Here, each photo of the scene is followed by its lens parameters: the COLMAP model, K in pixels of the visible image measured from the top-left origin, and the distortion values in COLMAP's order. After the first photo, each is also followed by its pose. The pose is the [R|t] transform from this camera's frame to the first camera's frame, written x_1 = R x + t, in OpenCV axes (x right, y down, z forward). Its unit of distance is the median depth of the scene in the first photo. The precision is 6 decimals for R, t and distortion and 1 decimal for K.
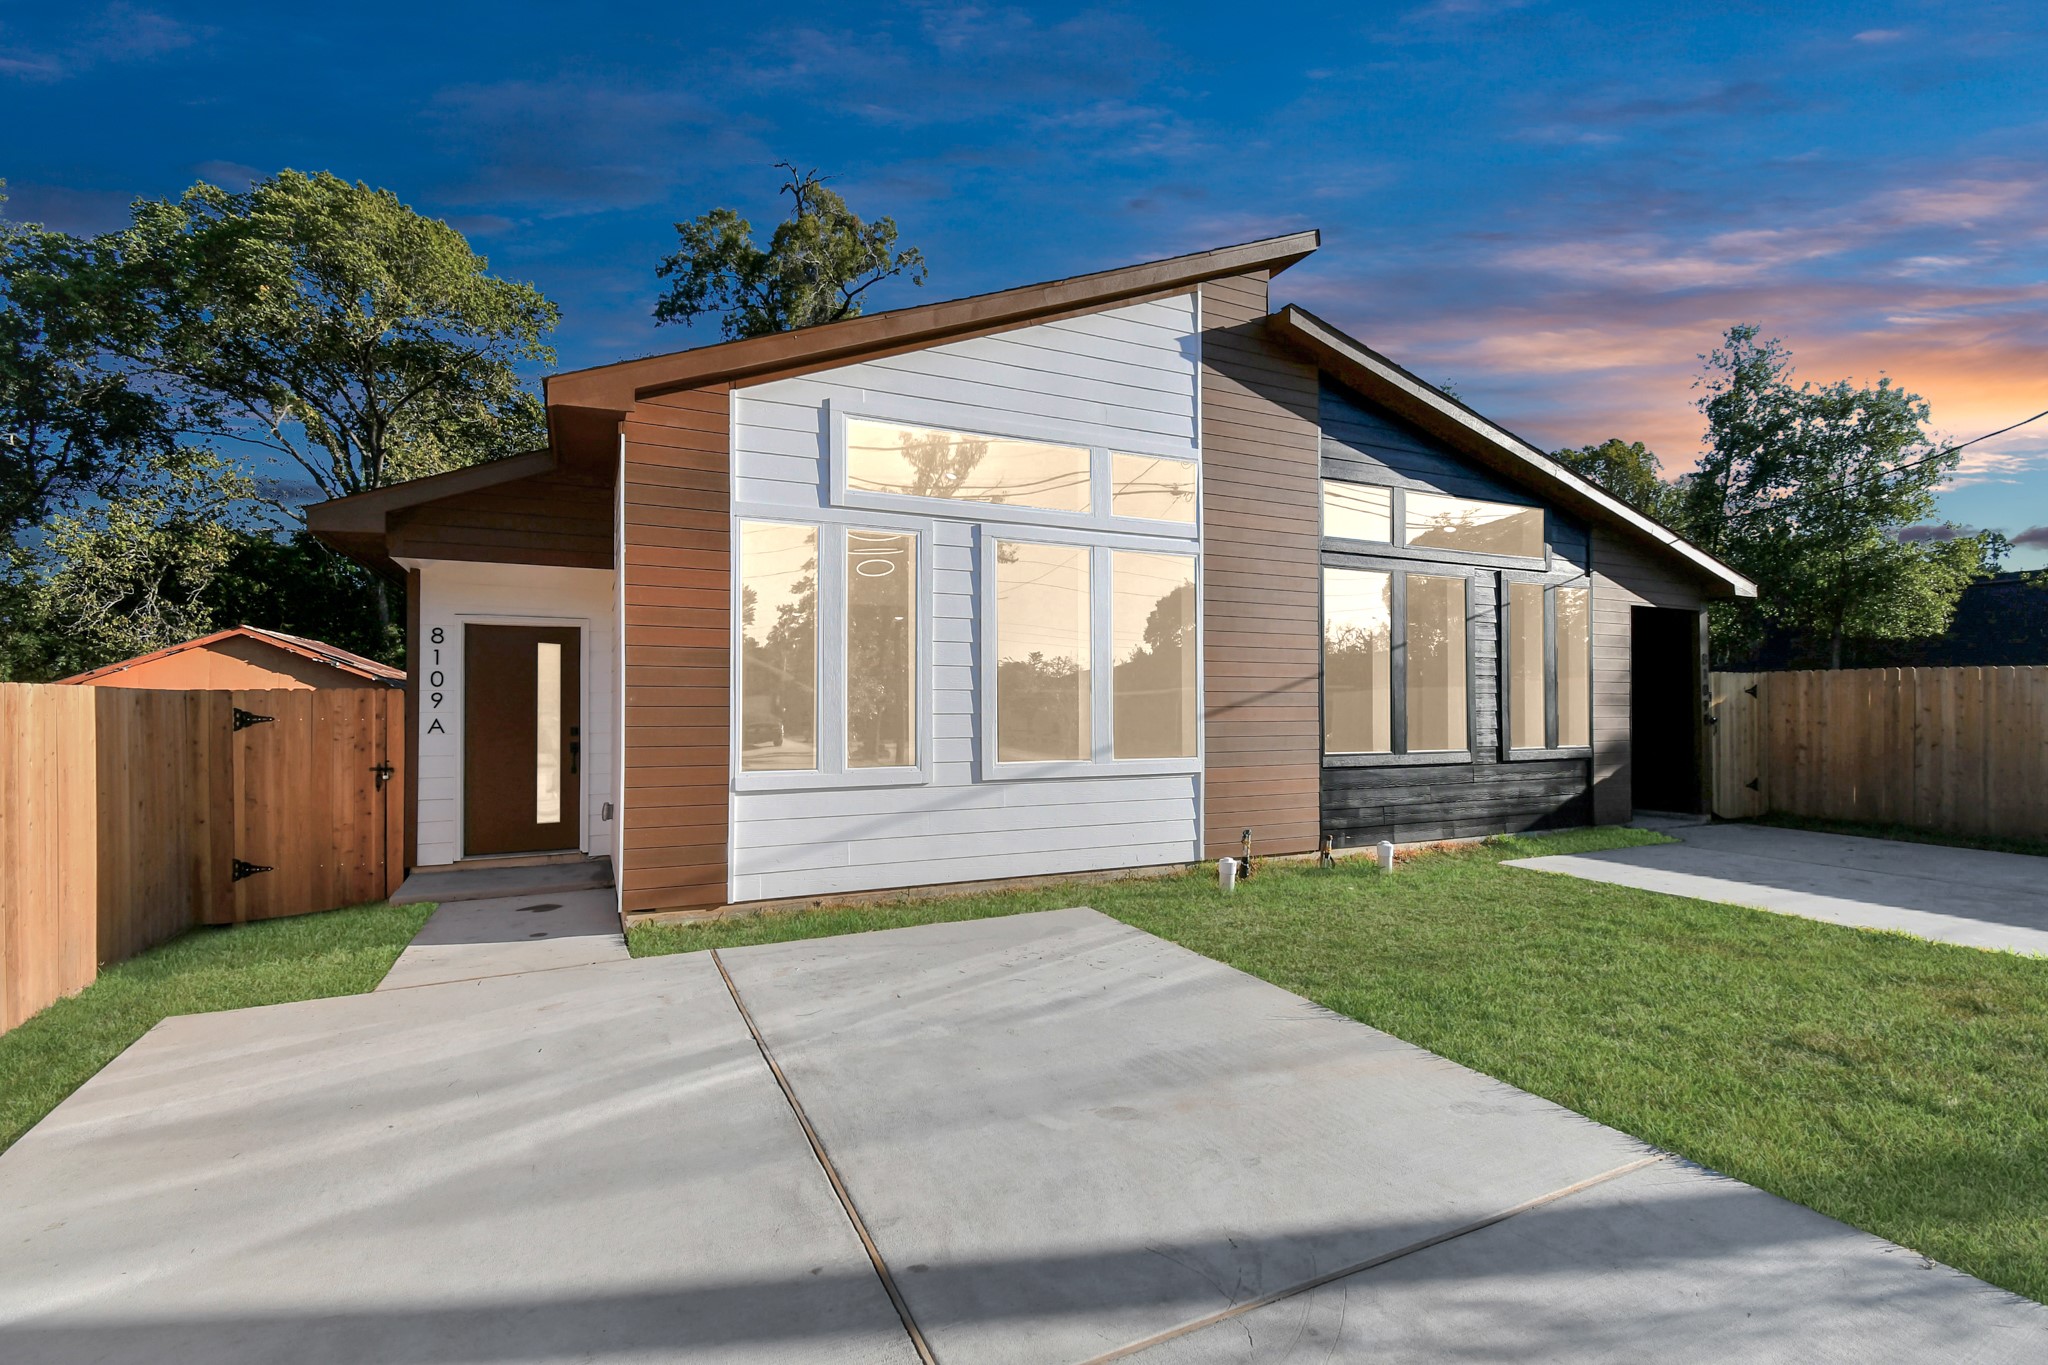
lens RADIAL K [[898.1, 0, 1015.7], [0, 898.1, 688.2], [0, 0, 1]] dist [0.024729, -0.029220]
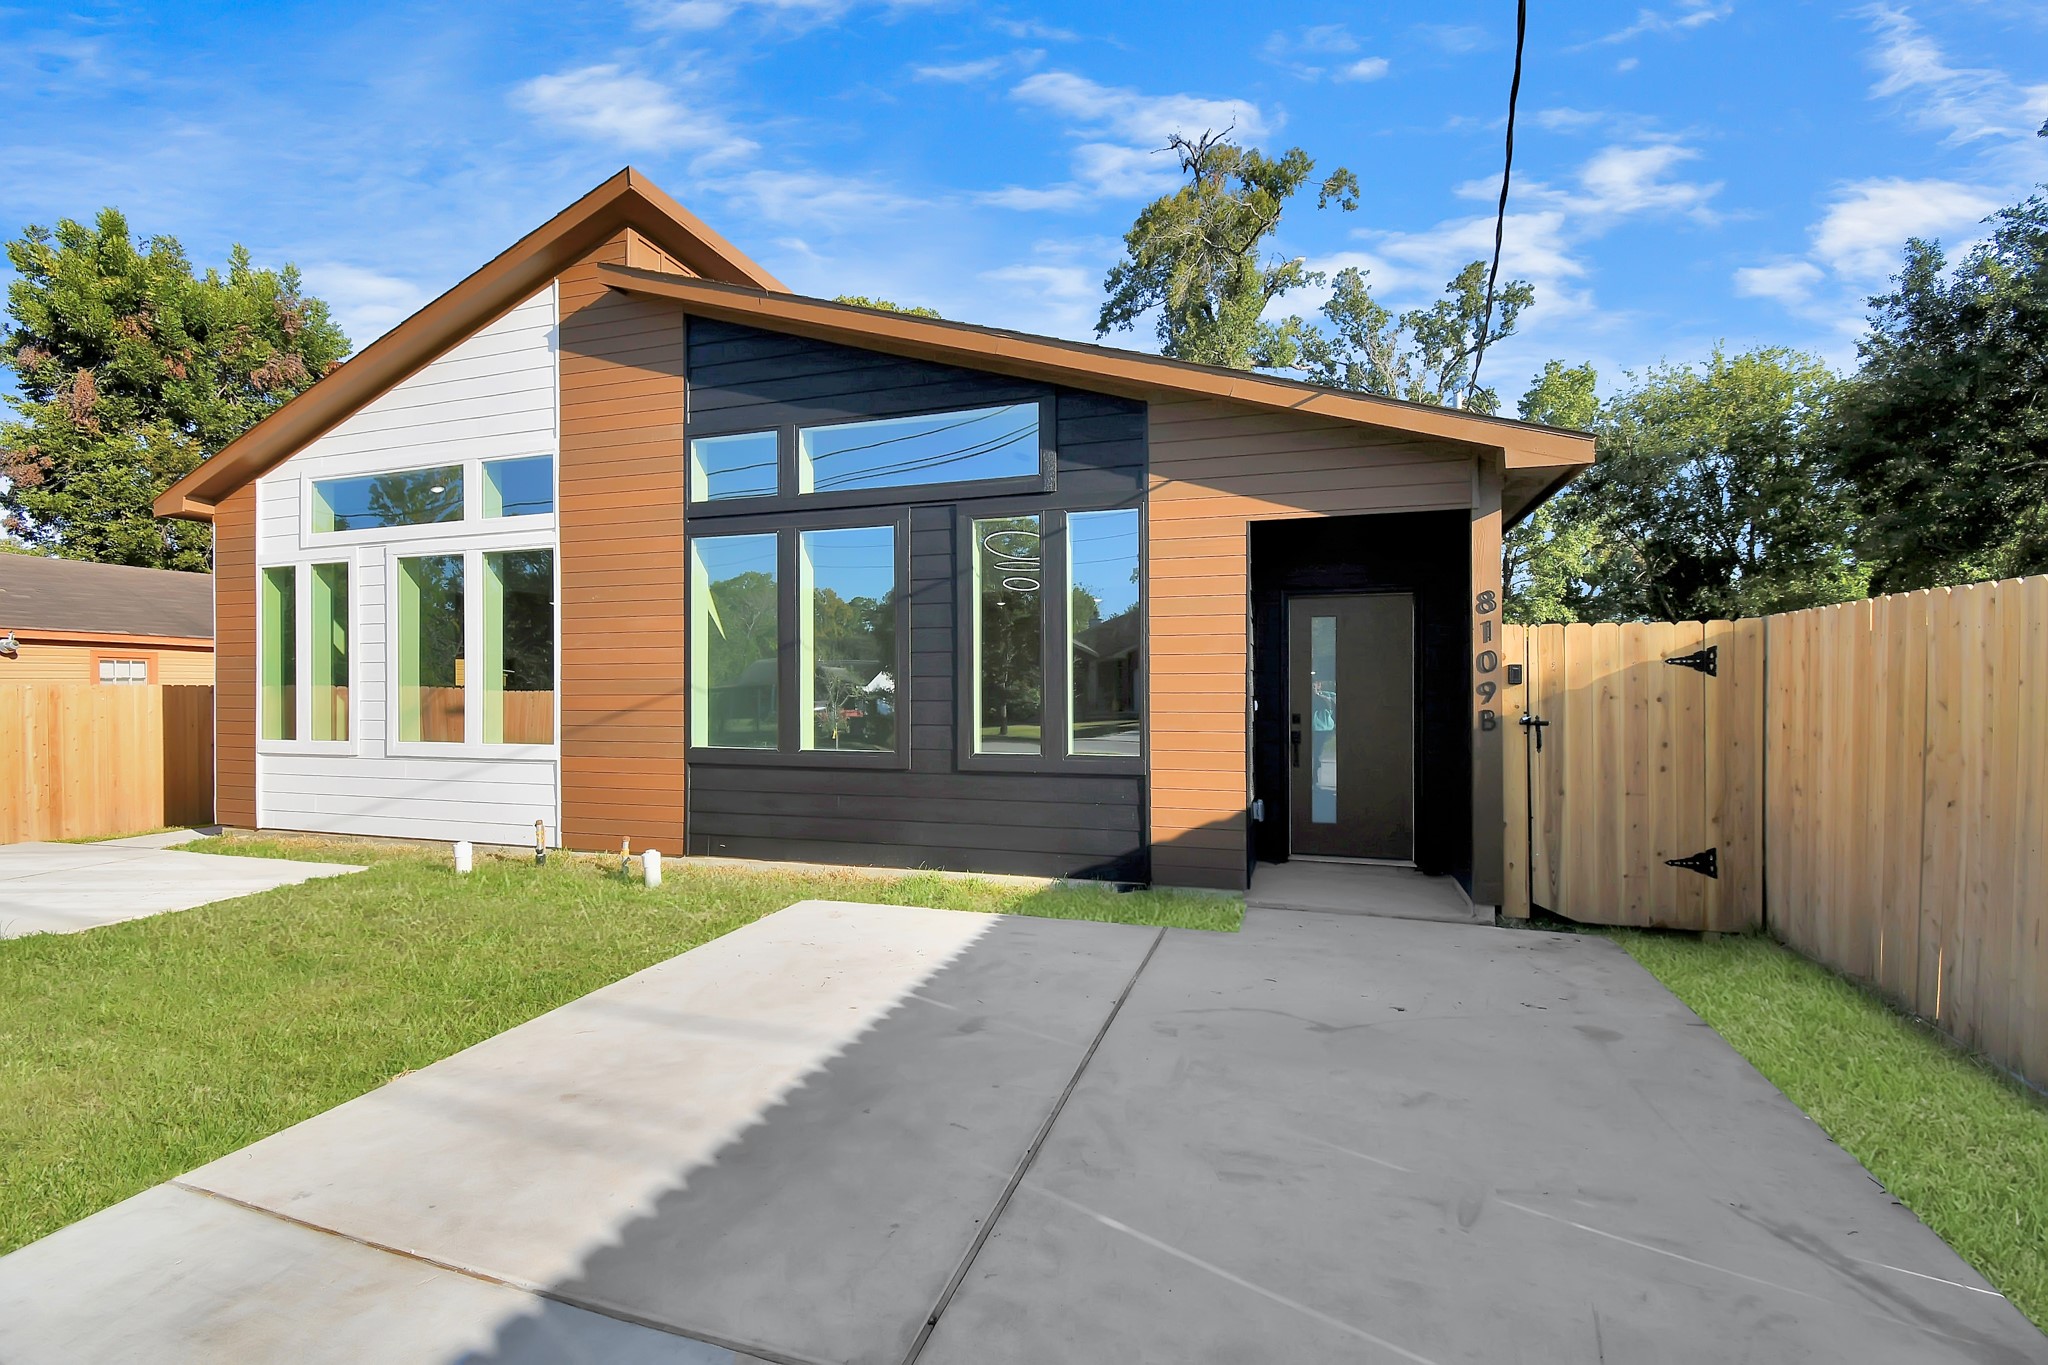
lens RADIAL K [[911.2, 0, 1026.7], [0, 911.2, 690.0], [0, 0, 1]] dist [-0.000503, -0.030782]
pose [[0.729640, -0.001530, -0.683830, 0.948523], [0.016859, 0.999734, 0.015752, 0.005487], [0.683624, -0.023021, 0.729471, 0.457735]]
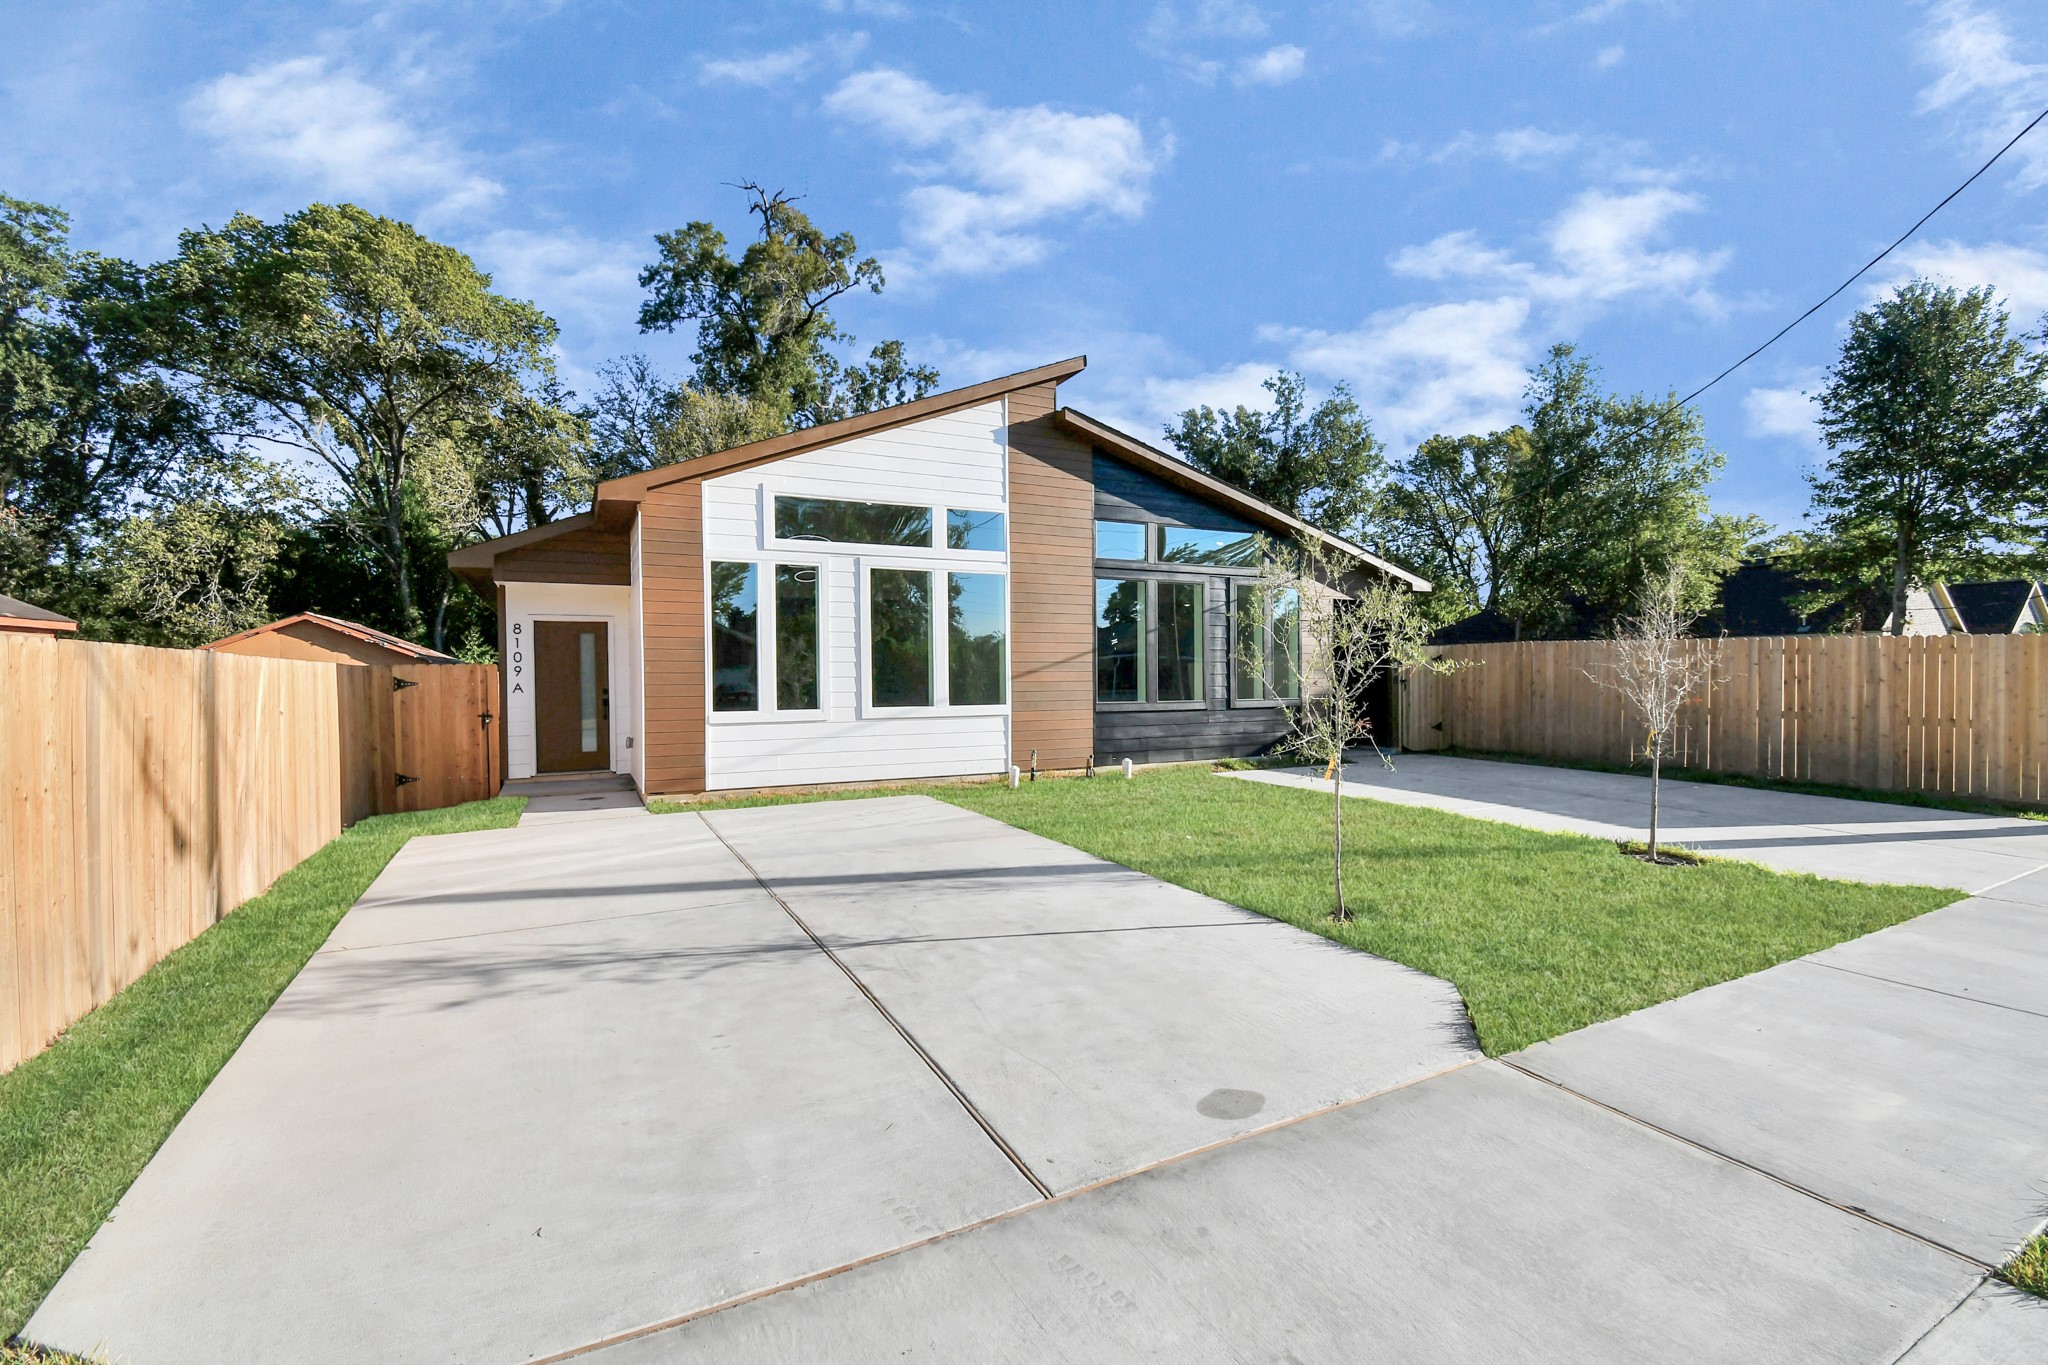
lens RADIAL K [[905.2, 0, 956.6], [0, 905.2, 687.5], [0, 0, 1]] dist [0.029612, -0.046479]
pose [[0.998887, -0.005675, -0.046824, 0.139721], [0.007071, 0.999534, 0.029703, 0.000331], [0.046633, -0.030001, 0.998461, -0.405554]]
